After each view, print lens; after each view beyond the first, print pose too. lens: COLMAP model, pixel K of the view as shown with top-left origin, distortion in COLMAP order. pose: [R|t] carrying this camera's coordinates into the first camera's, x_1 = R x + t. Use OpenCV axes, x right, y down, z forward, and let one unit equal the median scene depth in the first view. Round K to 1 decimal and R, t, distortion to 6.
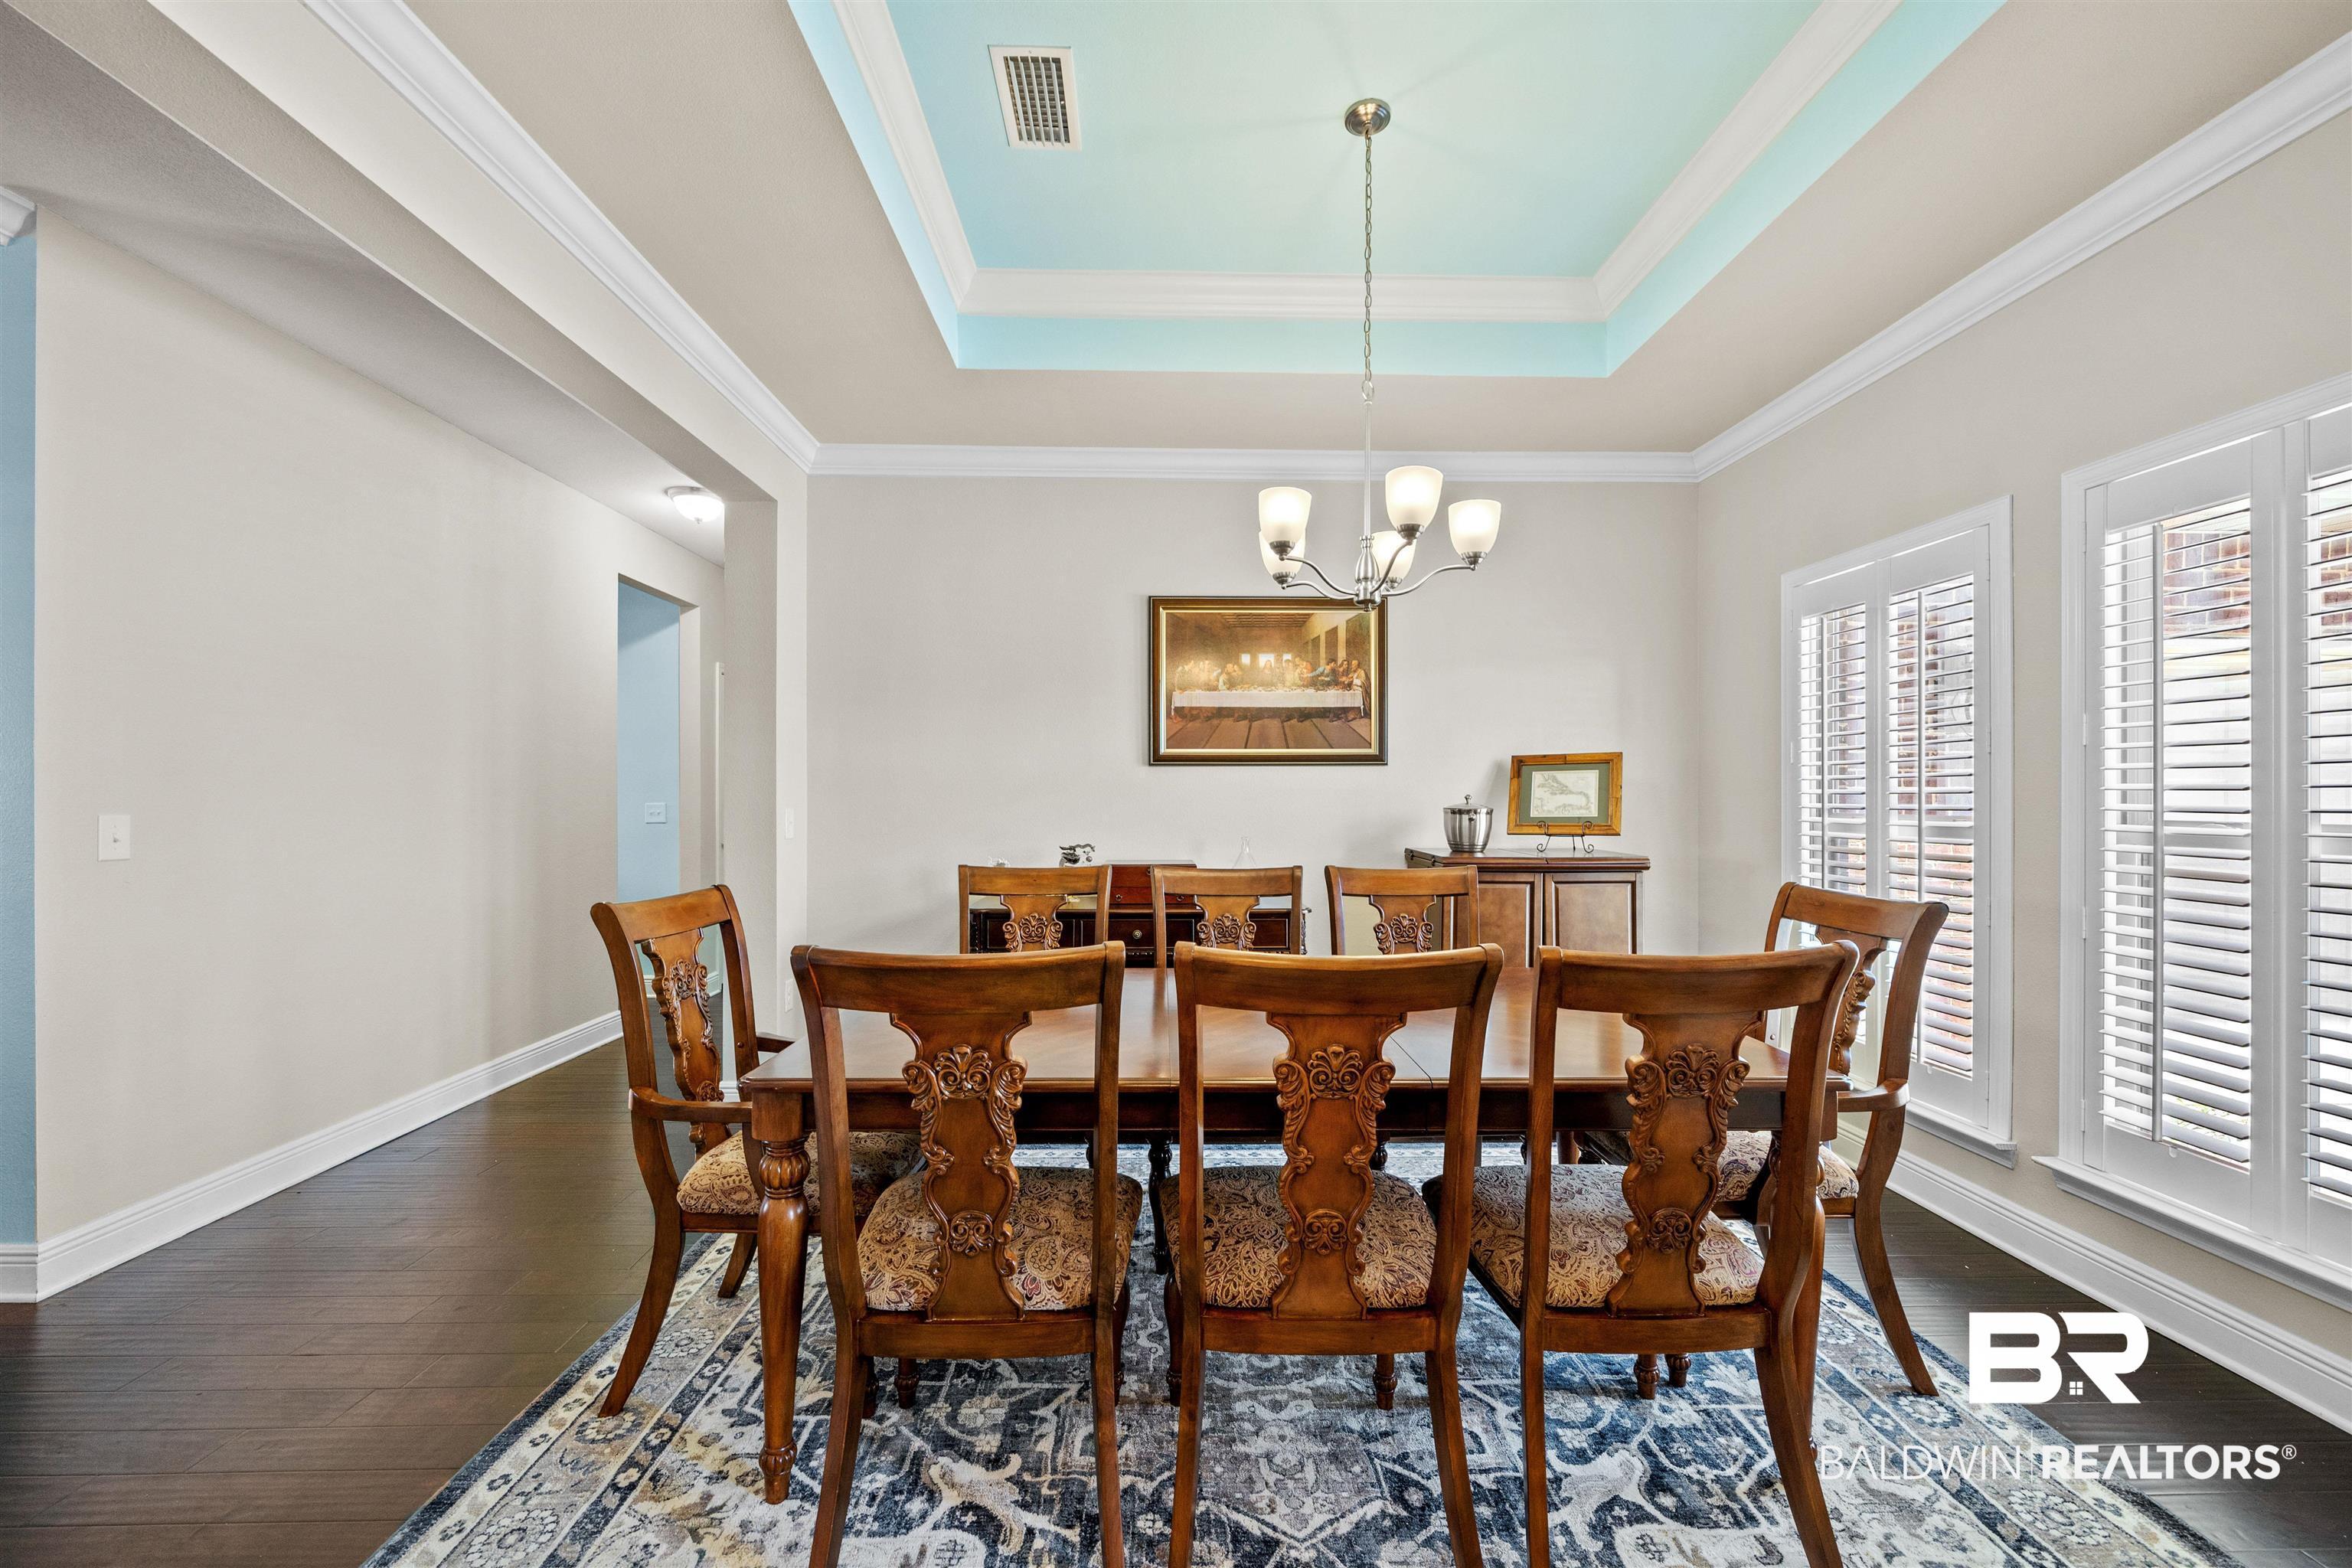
lens RADIAL K [[948.6, 0, 1169.8], [0, 948.6, 791.6], [0, 0, 1]] dist [-0.001009, 0.000128]
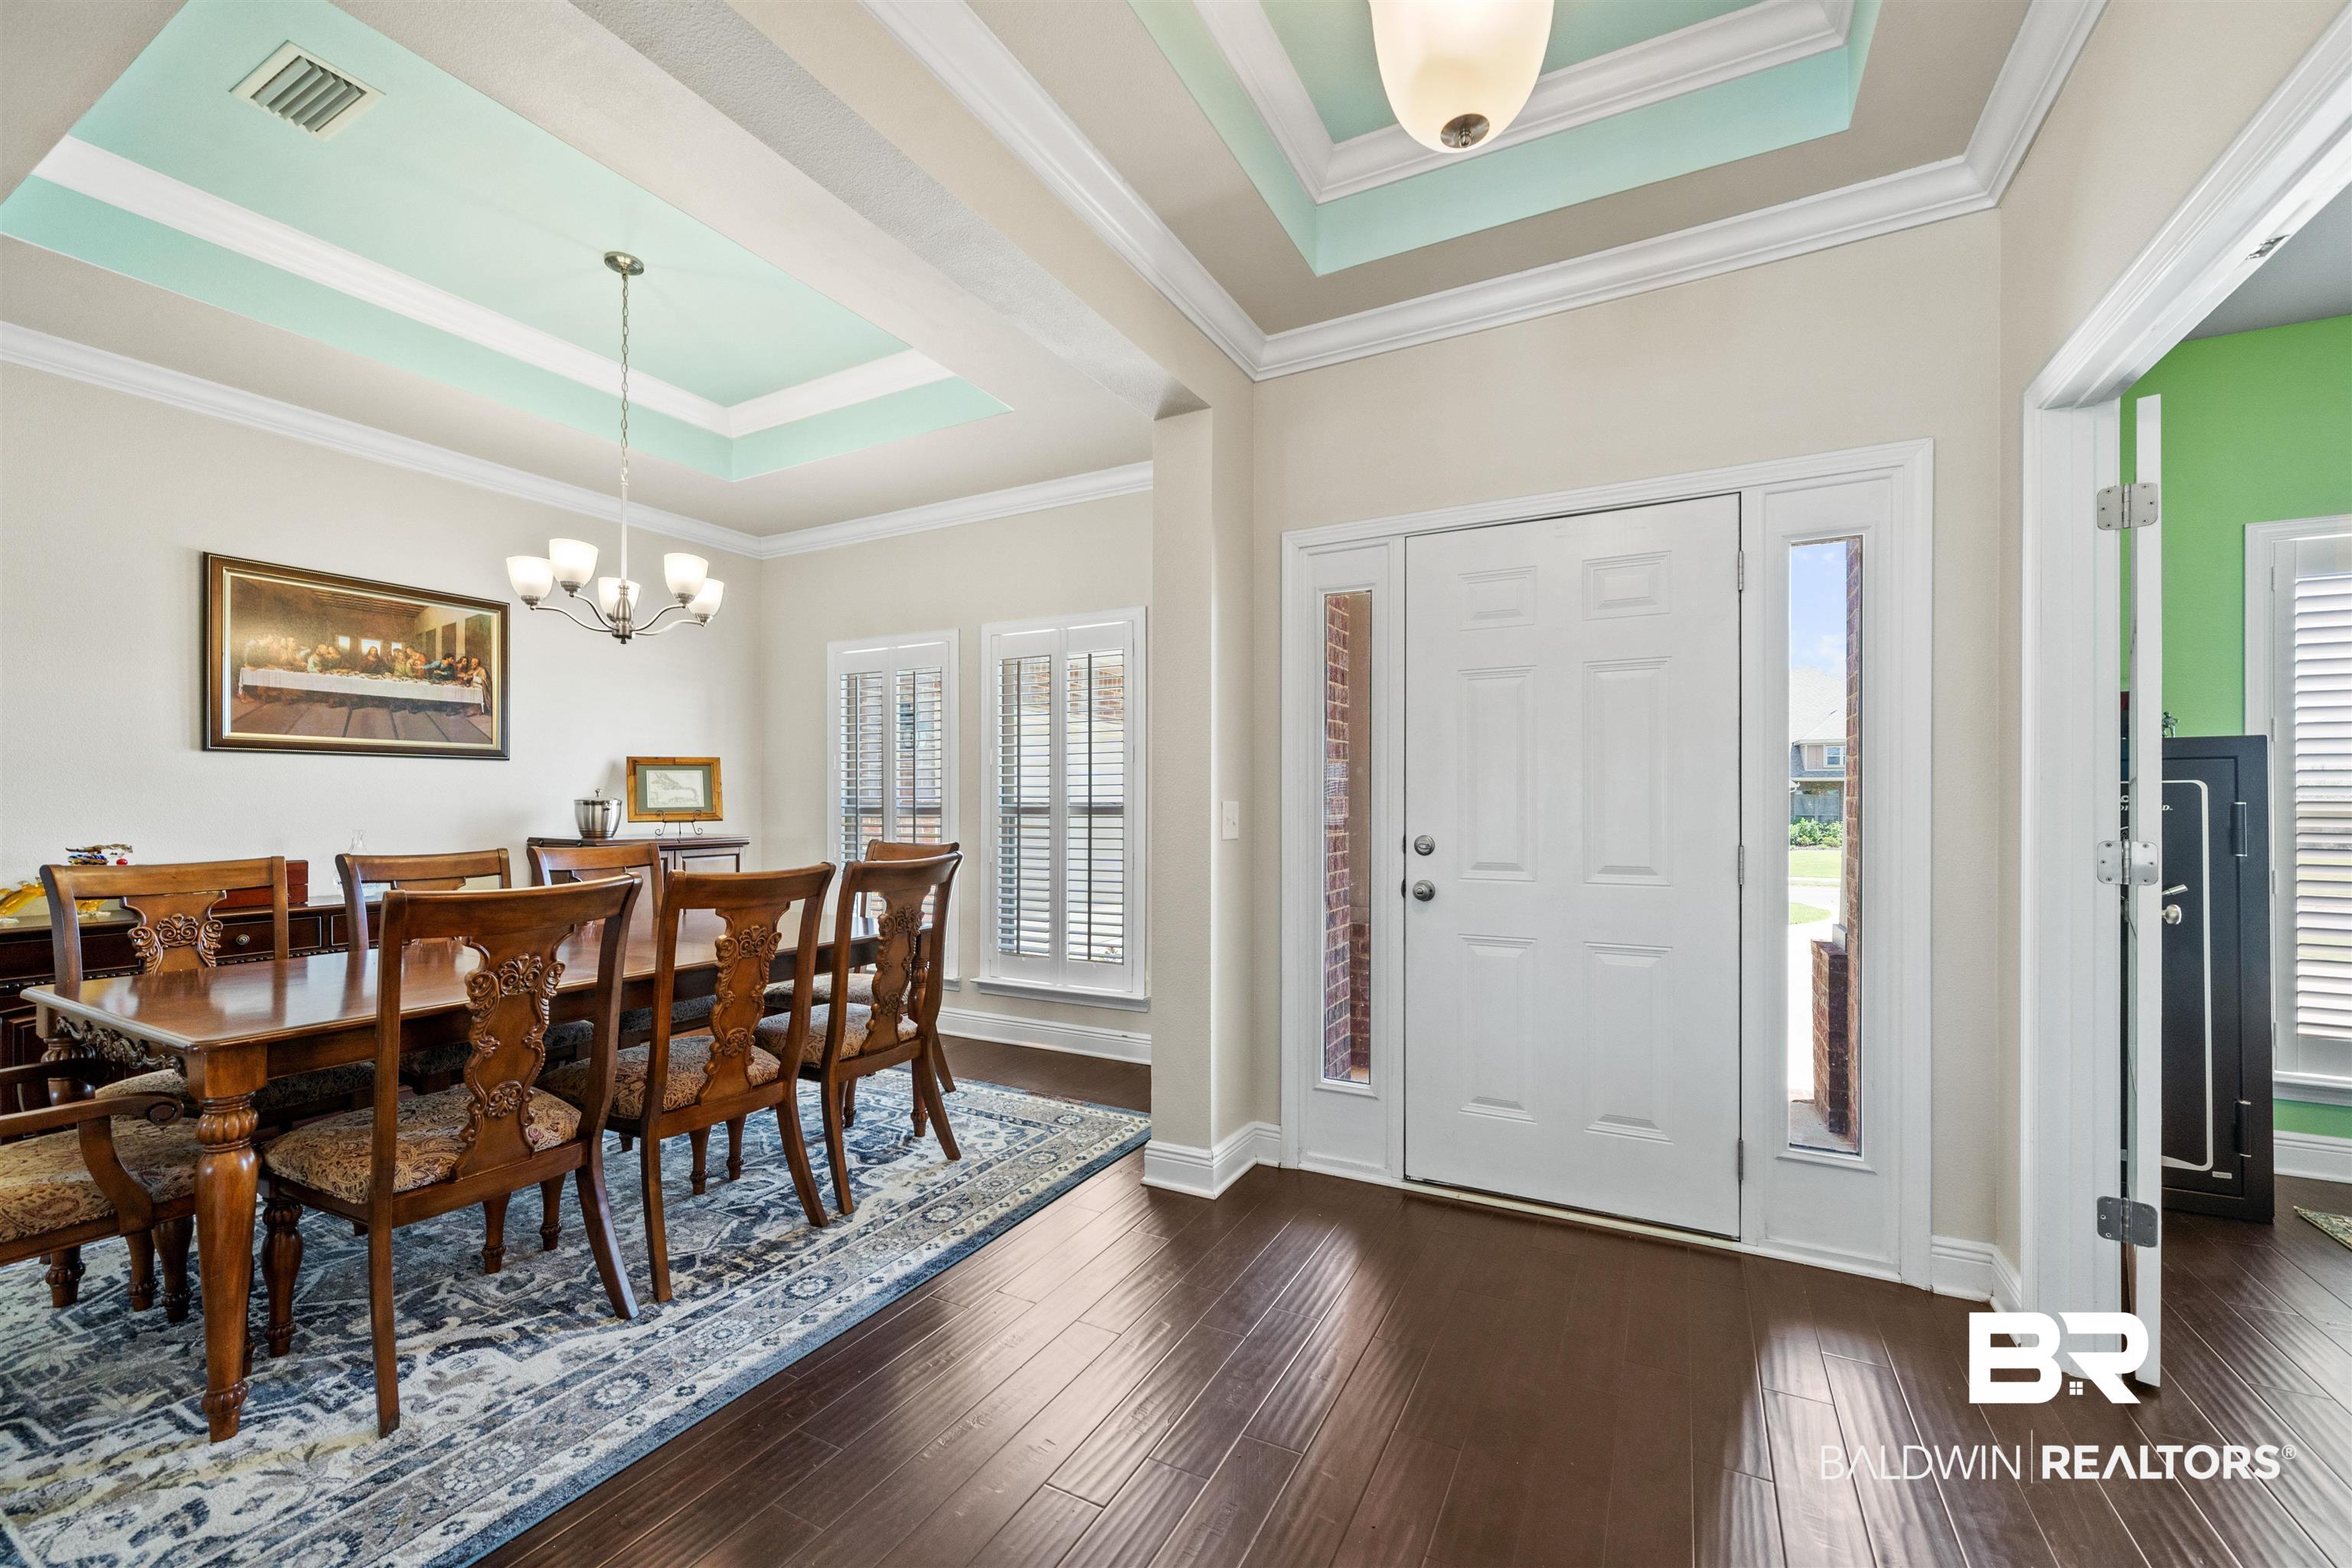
lens RADIAL K [[948.6, 0, 1169.8], [0, 948.6, 791.6], [0, 0, 1]] dist [-0.001009, 0.000128]
pose [[0.495384, 0.009226, 0.868625, -0.350608], [-0.004804, 0.999957, -0.007881, 0.012789], [-0.868661, -0.000269, 0.495407, -0.187921]]
